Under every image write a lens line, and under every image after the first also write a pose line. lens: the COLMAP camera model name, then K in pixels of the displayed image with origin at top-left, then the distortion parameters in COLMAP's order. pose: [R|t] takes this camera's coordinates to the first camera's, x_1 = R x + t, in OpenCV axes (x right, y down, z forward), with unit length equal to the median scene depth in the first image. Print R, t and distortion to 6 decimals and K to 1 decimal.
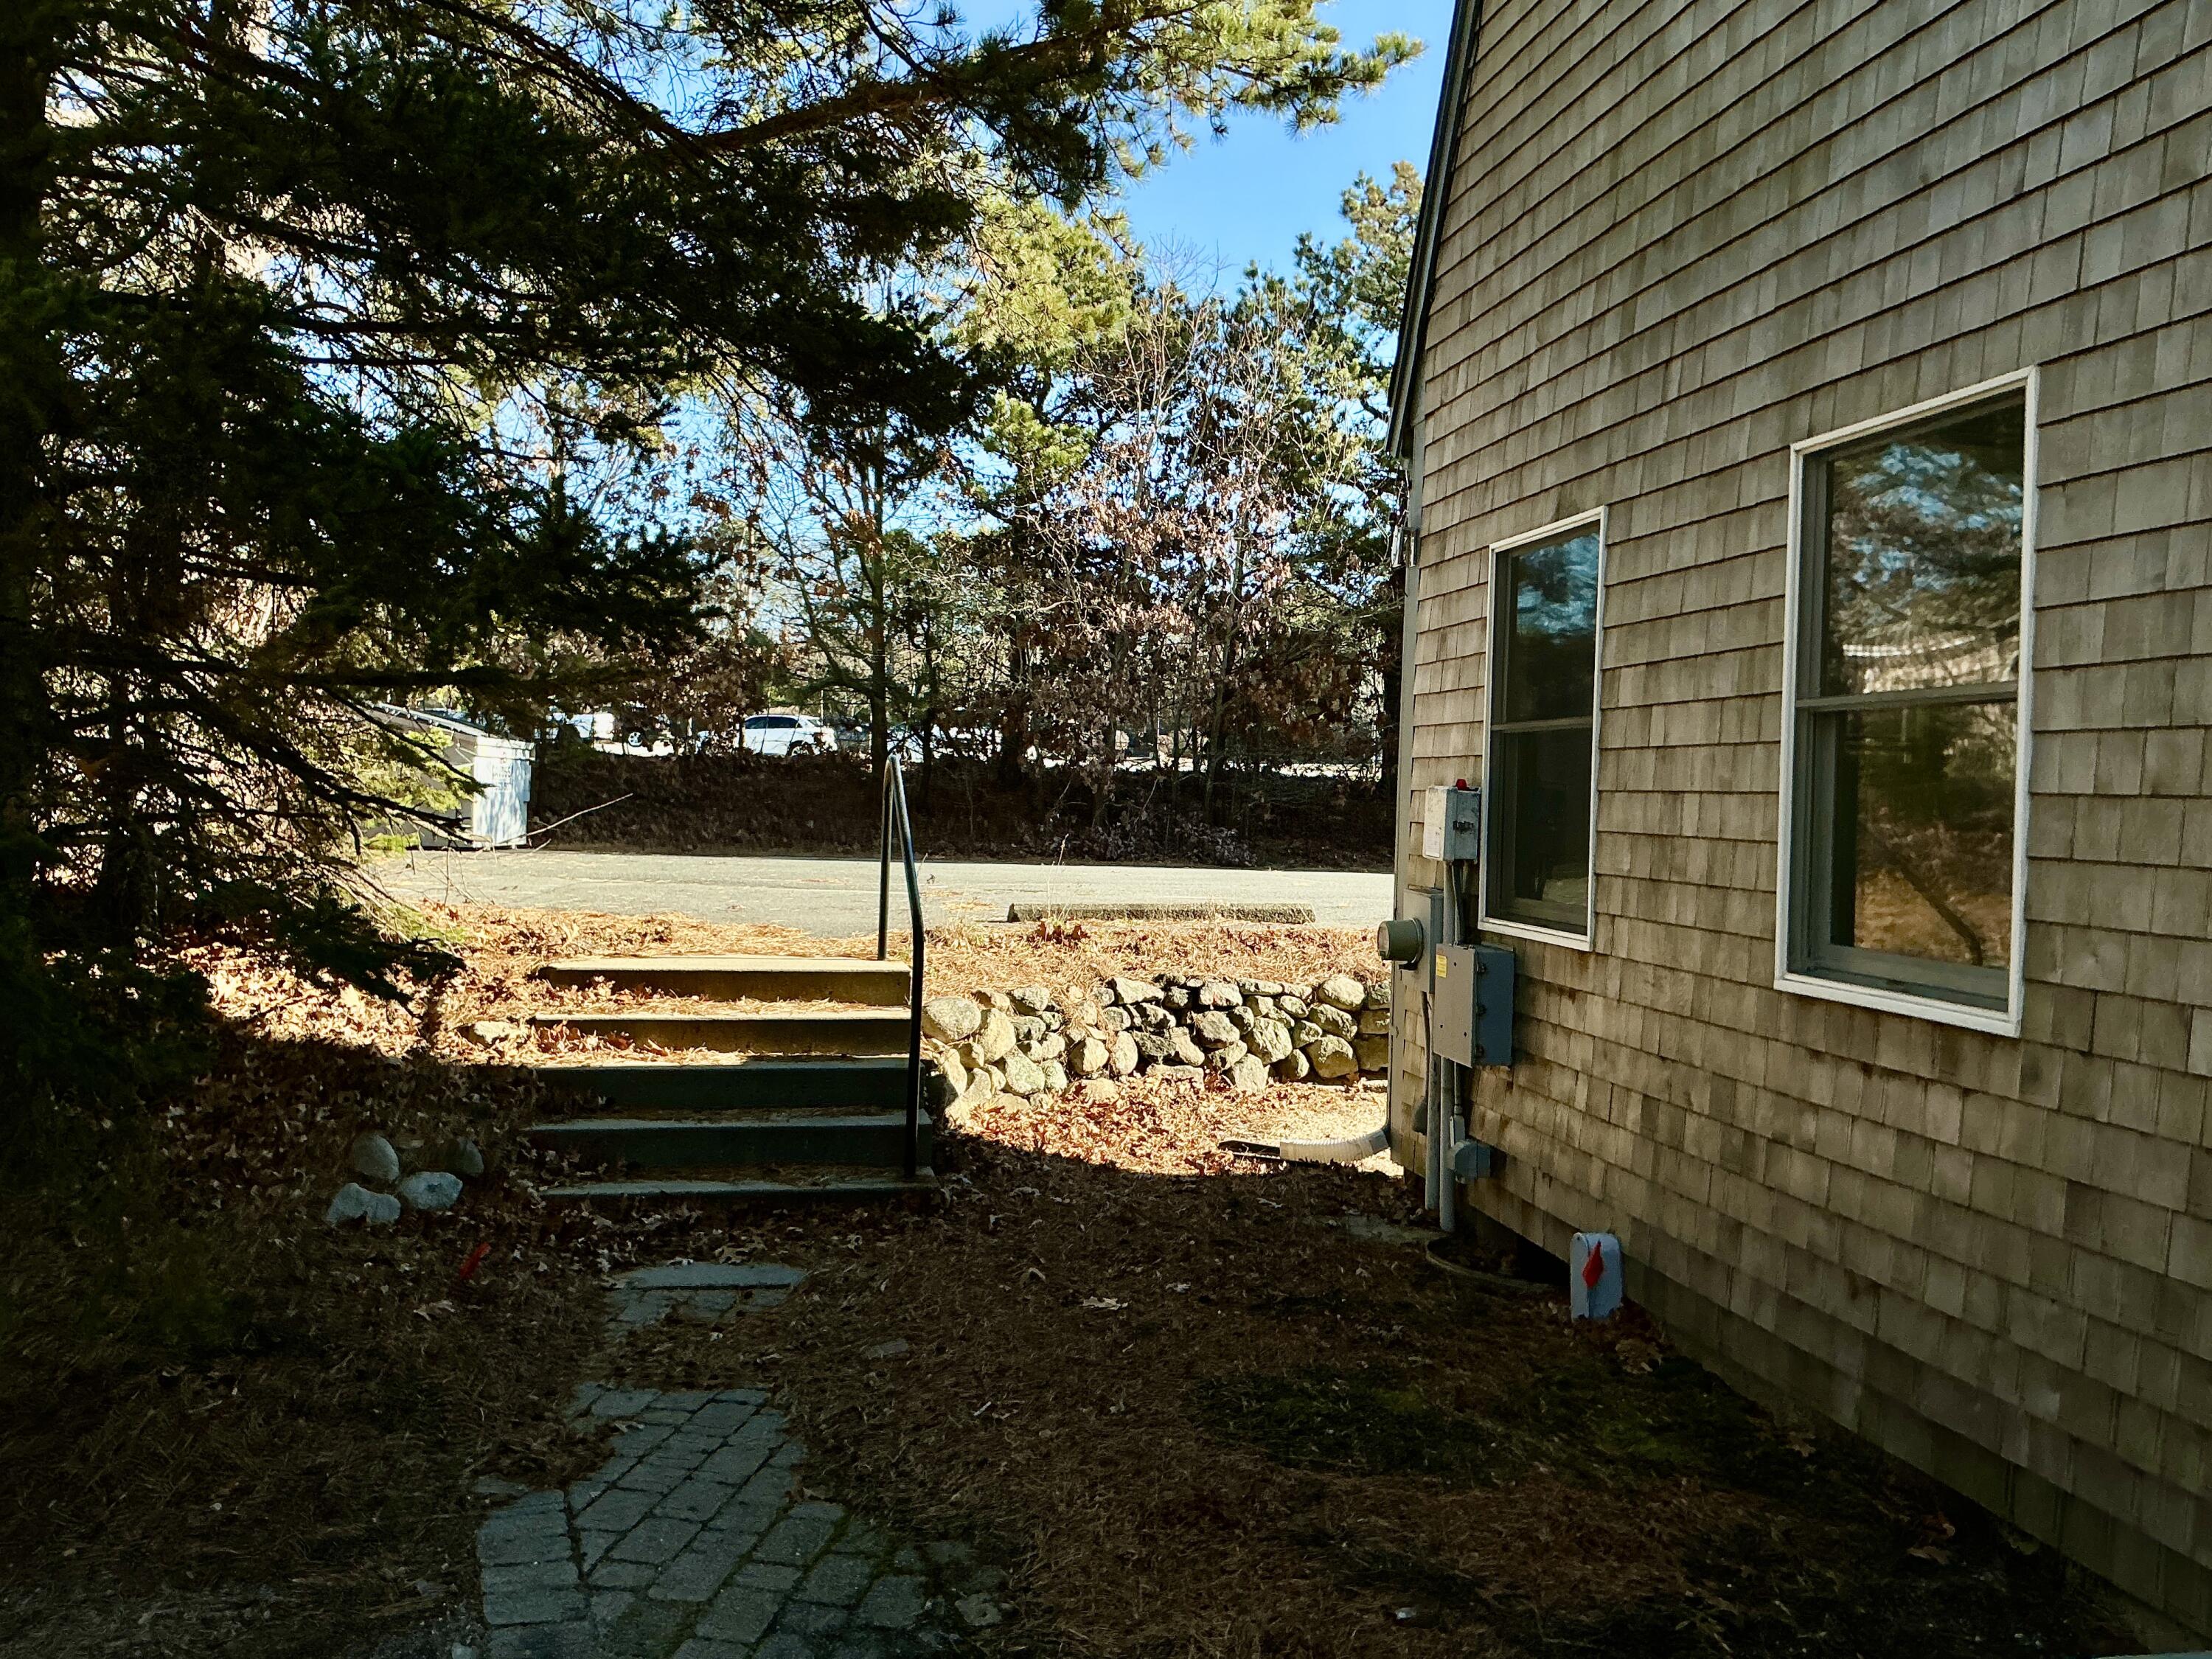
lens RADIAL K [[1840.0, 0, 1098.9], [0, 1840.0, 829.8], [0, 0, 1]] dist [0.098776, -0.176035]
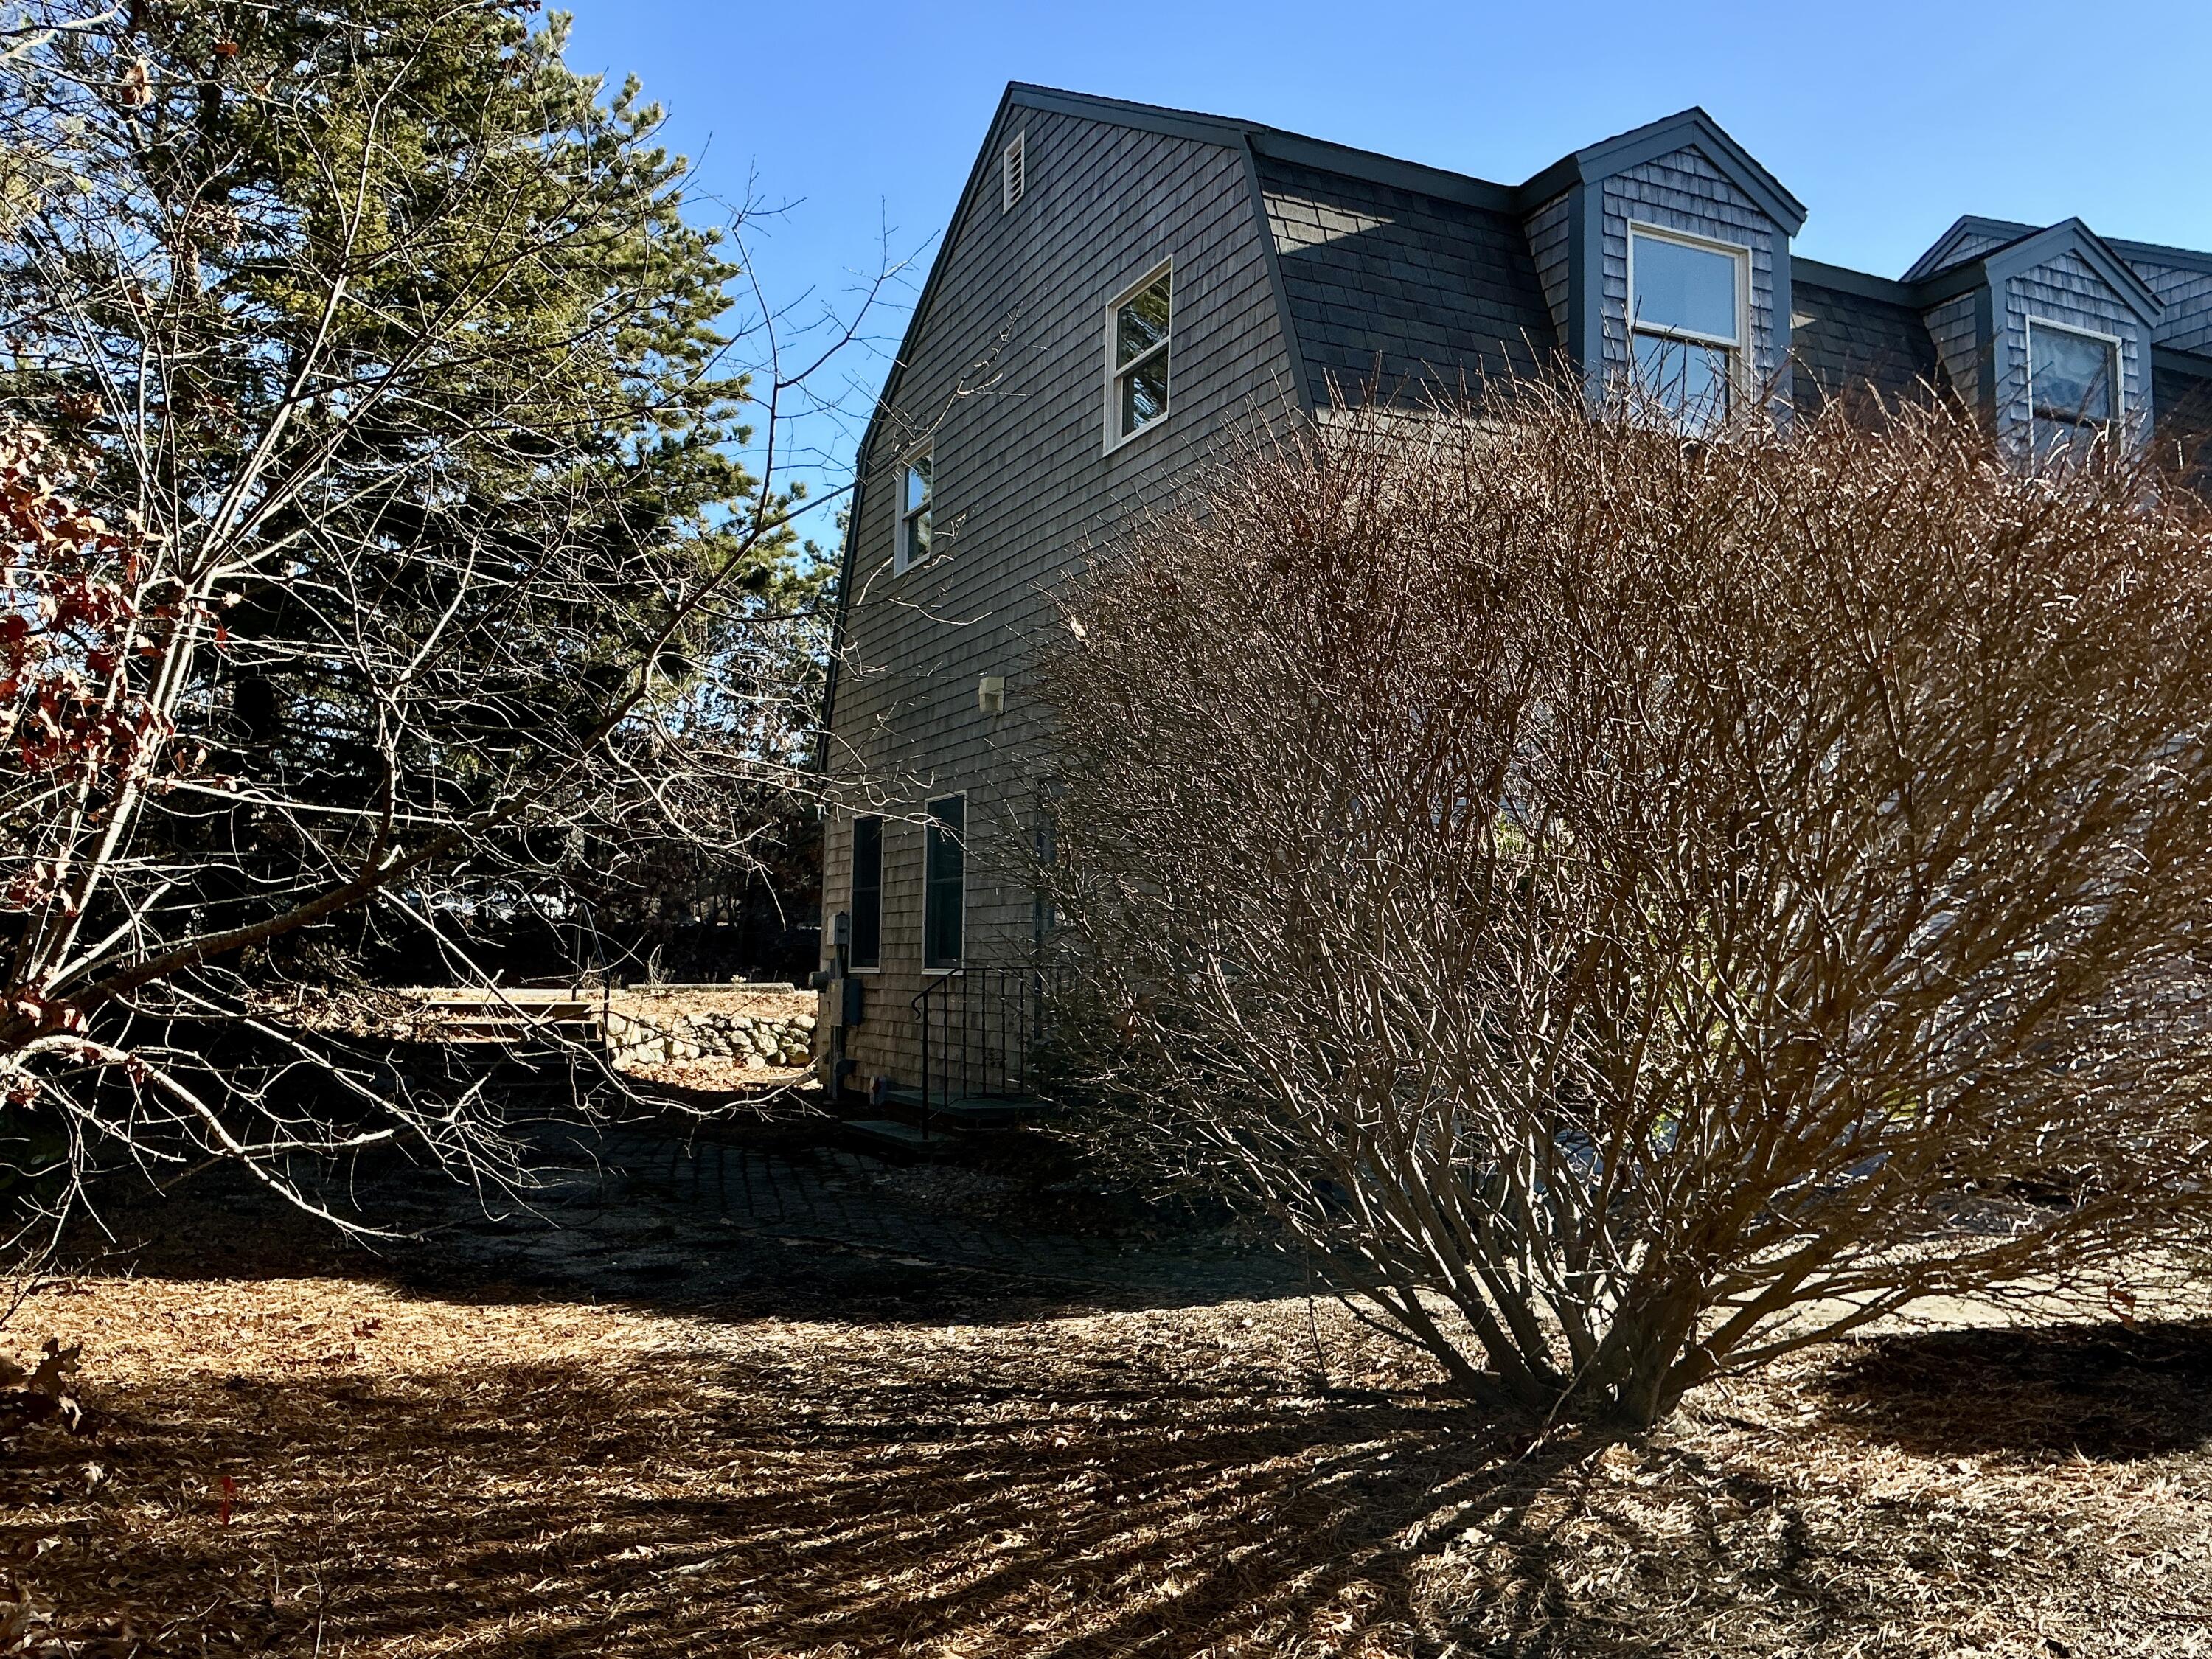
lens RADIAL K [[1840.0, 0, 1105.3], [0, 1840.0, 841.0], [0, 0, 1]] dist [0.098776, -0.176035]
pose [[0.968182, 0.009190, 0.250079, -0.056286], [0.011904, 0.996503, -0.082706, 0.064324], [-0.249965, 0.083052, 0.964687, -1.075680]]
